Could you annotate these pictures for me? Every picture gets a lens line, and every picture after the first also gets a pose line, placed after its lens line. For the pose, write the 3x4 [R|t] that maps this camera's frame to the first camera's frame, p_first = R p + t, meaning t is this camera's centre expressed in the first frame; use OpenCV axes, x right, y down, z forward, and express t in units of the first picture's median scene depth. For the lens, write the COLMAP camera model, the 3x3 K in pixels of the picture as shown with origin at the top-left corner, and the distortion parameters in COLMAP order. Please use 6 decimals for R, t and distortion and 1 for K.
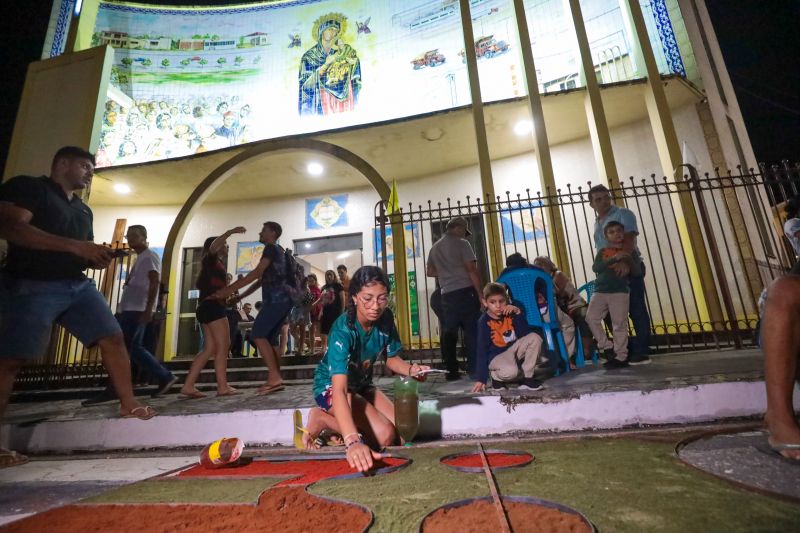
lens RADIAL K [[359.7, 0, 402.8], [0, 359.7, 266.7], [0, 0, 1]] dist [-0.040068, 0.011021]
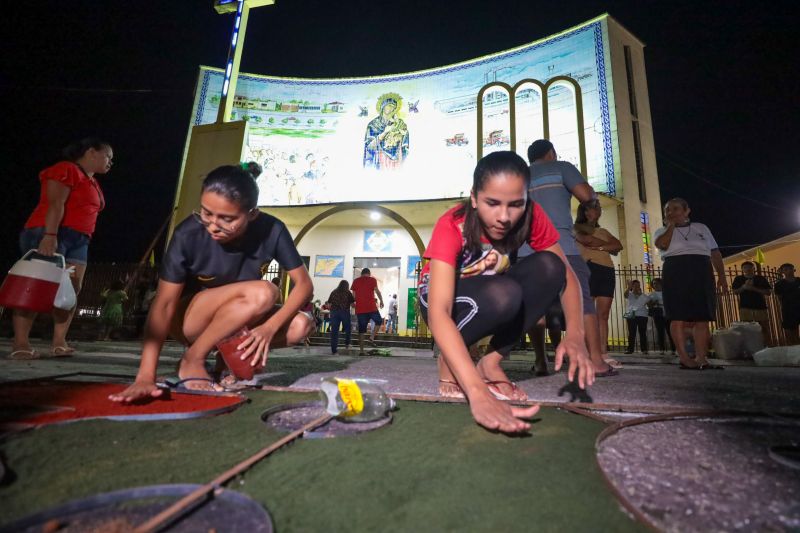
lens RADIAL K [[359.7, 0, 402.8], [0, 359.7, 266.7], [0, 0, 1]] dist [-0.040068, 0.011021]
pose [[0.993983, 0.092614, -0.058492, -0.013419], [-0.090785, 0.995317, 0.033197, -0.100951], [0.061293, -0.027687, 0.997736, -0.463433]]
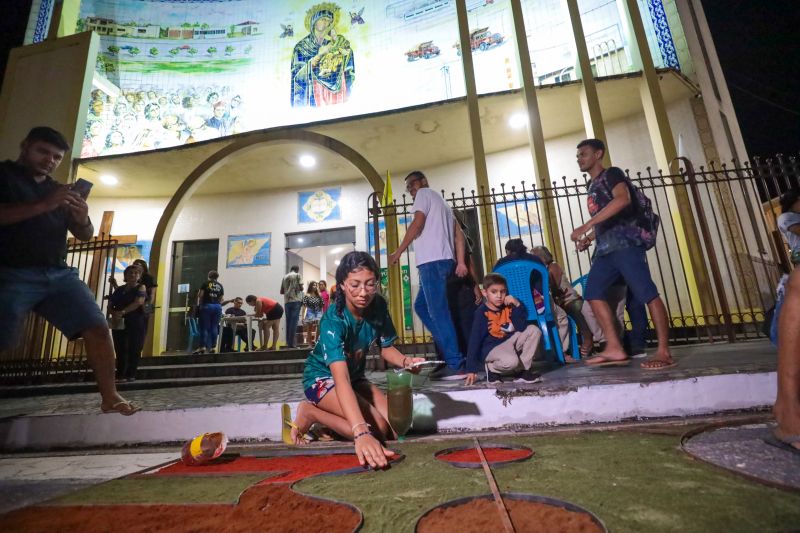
lens RADIAL K [[359.7, 0, 402.8], [0, 359.7, 266.7], [0, 0, 1]] dist [-0.040068, 0.011021]
pose [[0.999813, 0.003702, 0.018958, -0.000097], [-0.003932, 0.999919, 0.012125, 0.003546], [-0.018911, -0.012198, 0.999747, 0.006855]]
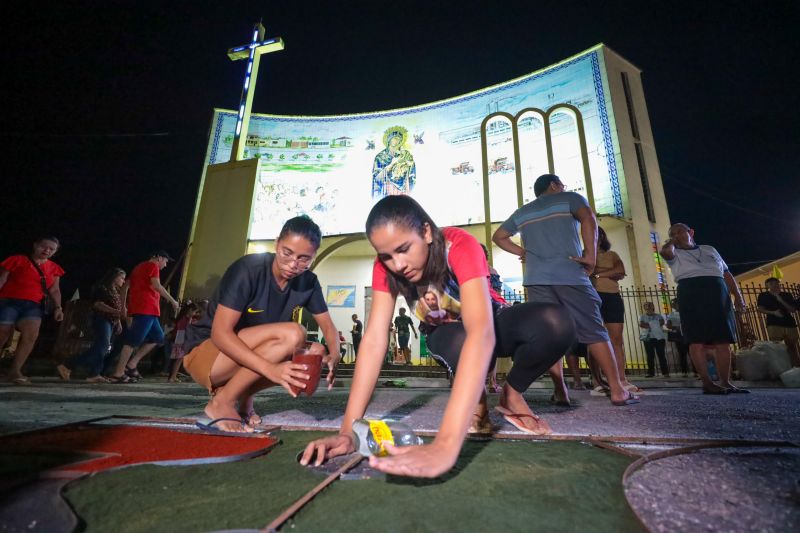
lens RADIAL K [[359.7, 0, 402.8], [0, 359.7, 266.7], [0, 0, 1]] dist [-0.040068, 0.011021]
pose [[0.994425, 0.054173, -0.090467, -0.017275], [-0.057878, 0.997568, -0.038834, -0.105772], [0.088144, 0.043853, 0.995142, -0.470349]]
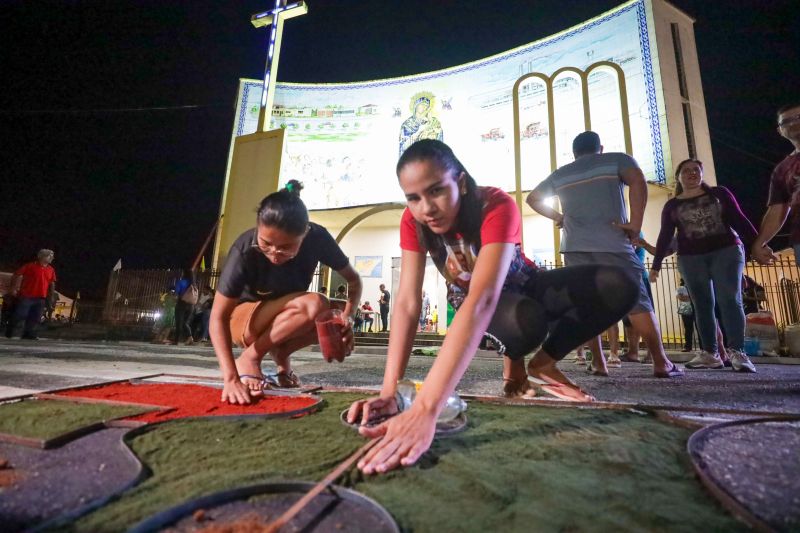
lens RADIAL K [[359.7, 0, 402.8], [0, 359.7, 266.7], [0, 0, 1]] dist [-0.040068, 0.011021]
pose [[0.985552, 0.065863, -0.156042, -0.023013], [-0.059641, 0.997240, 0.044229, -0.102009], [0.158525, -0.034284, 0.986760, -0.466631]]
